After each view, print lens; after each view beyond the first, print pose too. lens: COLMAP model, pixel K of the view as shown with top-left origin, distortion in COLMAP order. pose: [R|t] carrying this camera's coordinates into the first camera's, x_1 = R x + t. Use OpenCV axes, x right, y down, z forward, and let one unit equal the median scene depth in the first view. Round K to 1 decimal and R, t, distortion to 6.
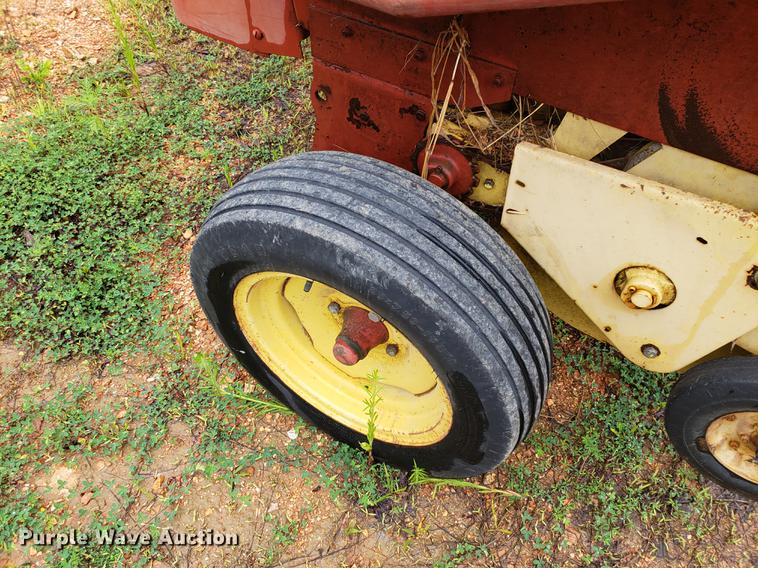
lens RADIAL K [[578.2, 0, 381.5], [0, 578.2, 273.5], [0, 0, 1]] dist [0.082163, -0.094983]
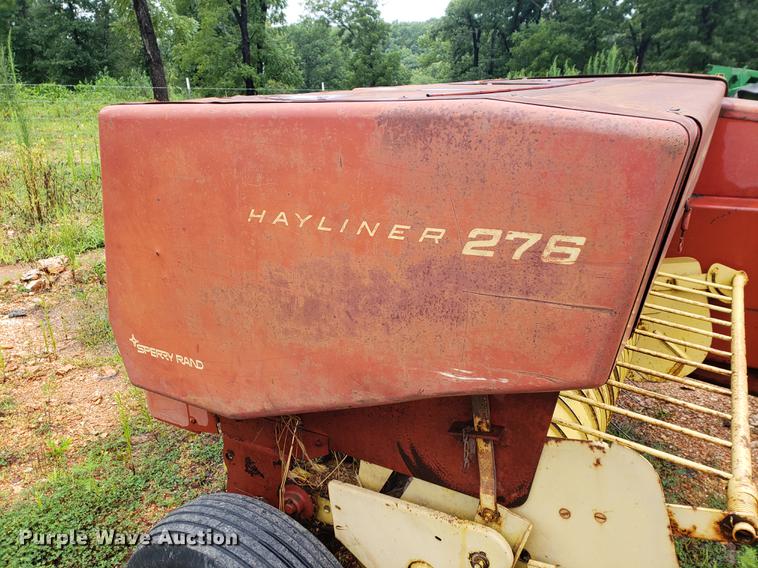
lens RADIAL K [[590.3, 0, 389.3], [0, 590.3, 280.3], [0, 0, 1]] dist [0.012085, 0.002551]
pose [[0.997642, -0.066652, -0.016375, 0.388755], [0.048229, 0.850544, -0.523688, 0.143845], [0.048833, 0.521664, 0.851752, -0.573060]]
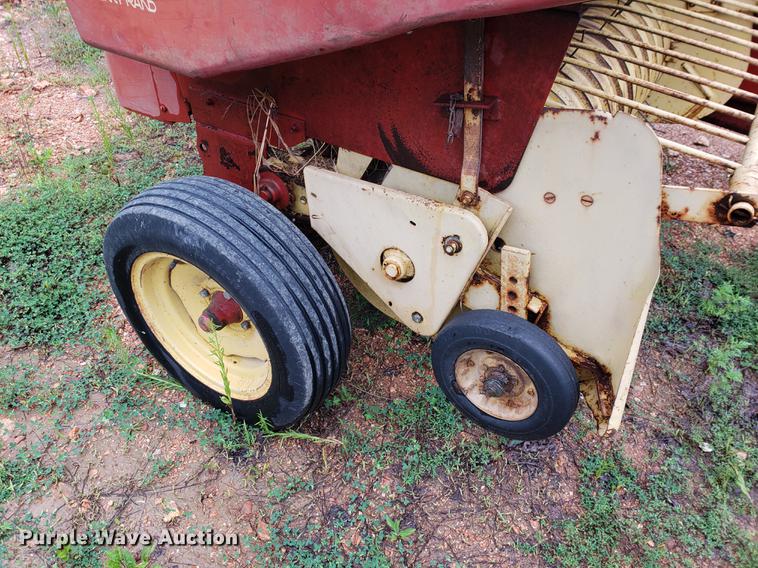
lens RADIAL K [[582.4, 0, 376.6], [0, 582.4, 288.9], [0, 0, 1]] dist [0.049373, -0.056095]
pose [[0.998704, 0.009441, -0.050009, 0.420557], [-0.018101, 0.984283, -0.175670, 0.303958], [0.047565, 0.176347, 0.983178, -0.372886]]
